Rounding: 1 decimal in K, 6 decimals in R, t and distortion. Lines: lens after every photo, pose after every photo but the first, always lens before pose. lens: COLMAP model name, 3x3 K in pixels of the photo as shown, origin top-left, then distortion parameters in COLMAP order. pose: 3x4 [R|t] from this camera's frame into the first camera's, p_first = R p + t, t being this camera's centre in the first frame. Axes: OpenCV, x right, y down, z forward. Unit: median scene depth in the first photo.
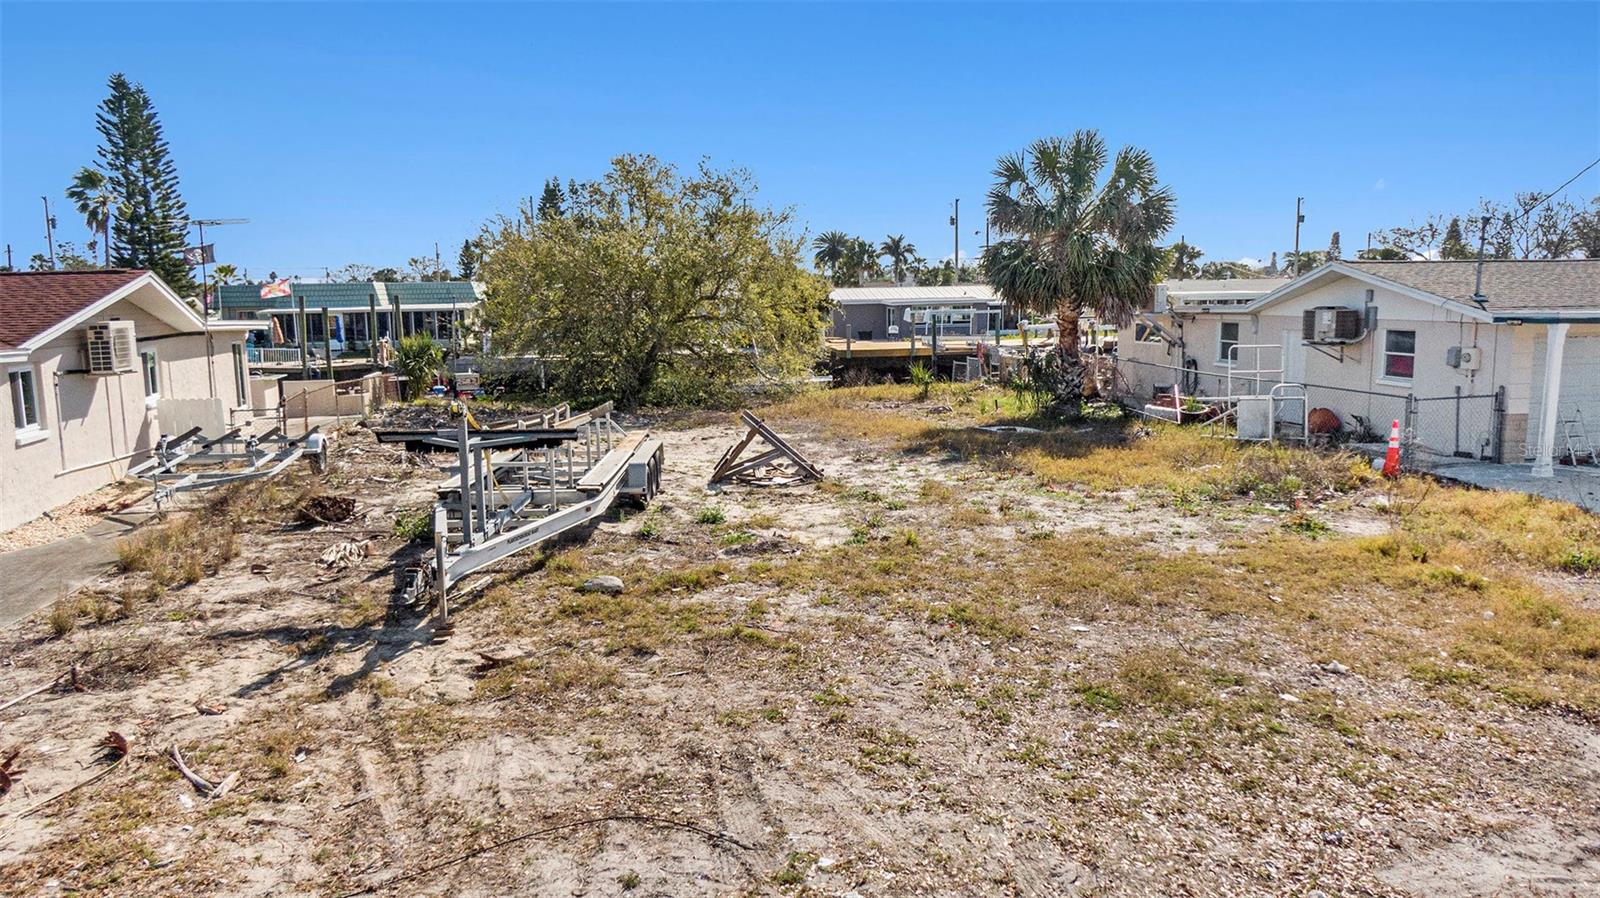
lens RADIAL K [[1133.4, 0, 807.8], [0, 1133.4, 444.5], [0, 0, 1]] dist [0.041967, -0.082417]
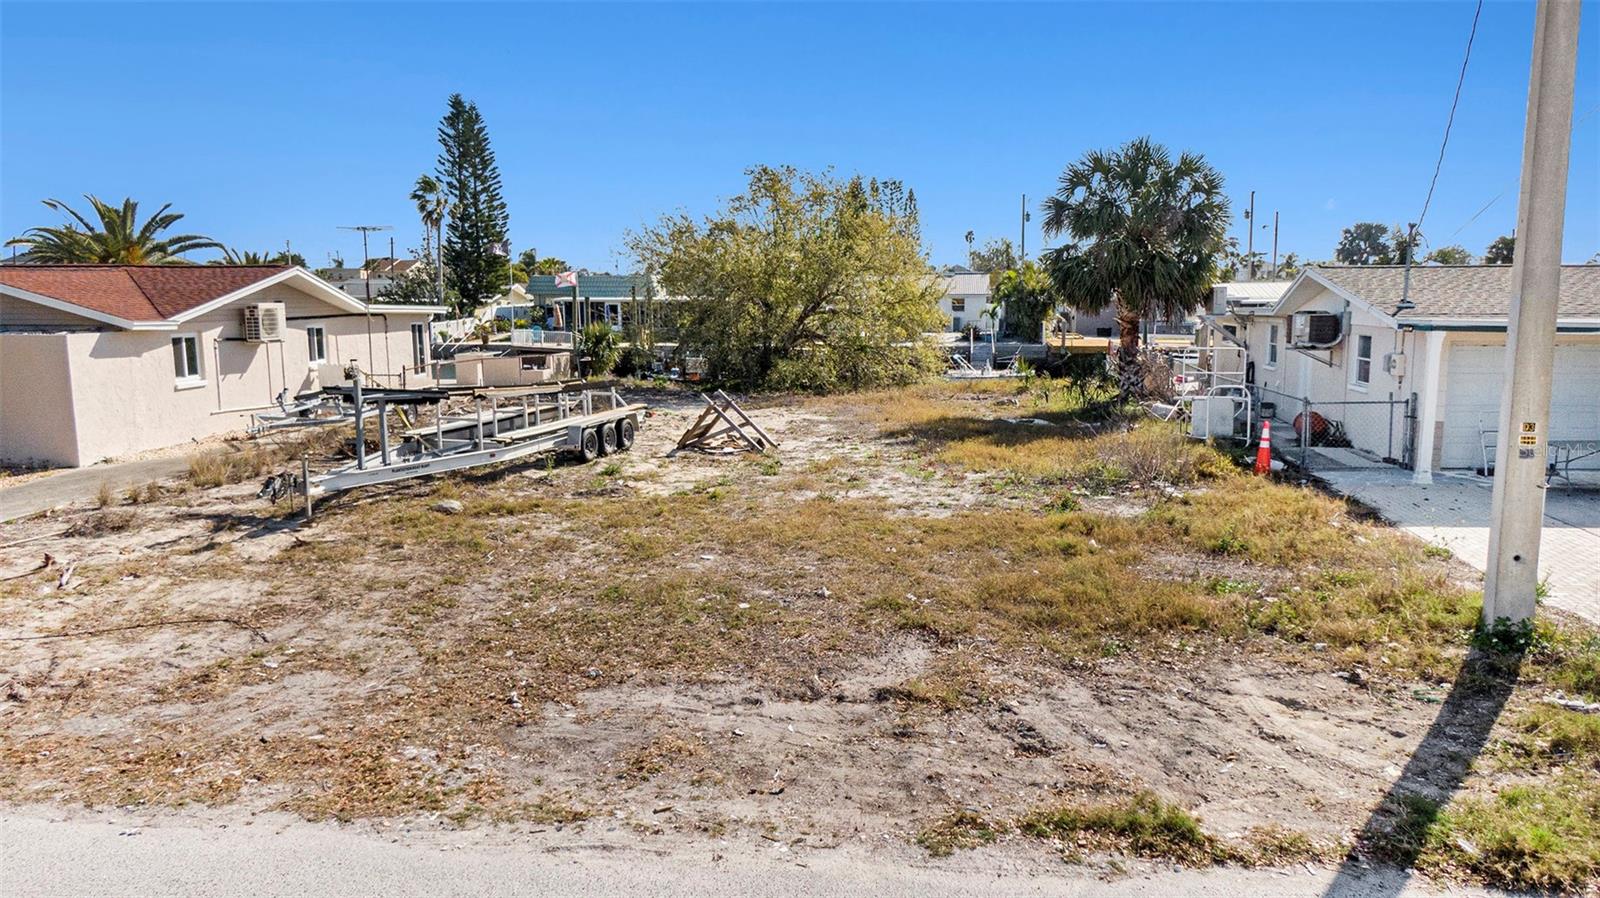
lens RADIAL K [[1128.2, 0, 820.8], [0, 1128.2, 469.6], [0, 0, 1]] dist [0.041014, -0.068833]
pose [[0.956263, 0.060187, -0.286248, 0.391398], [-0.051900, 0.997987, 0.036456, 0.006060], [0.287865, -0.020005, 0.957462, -0.104568]]
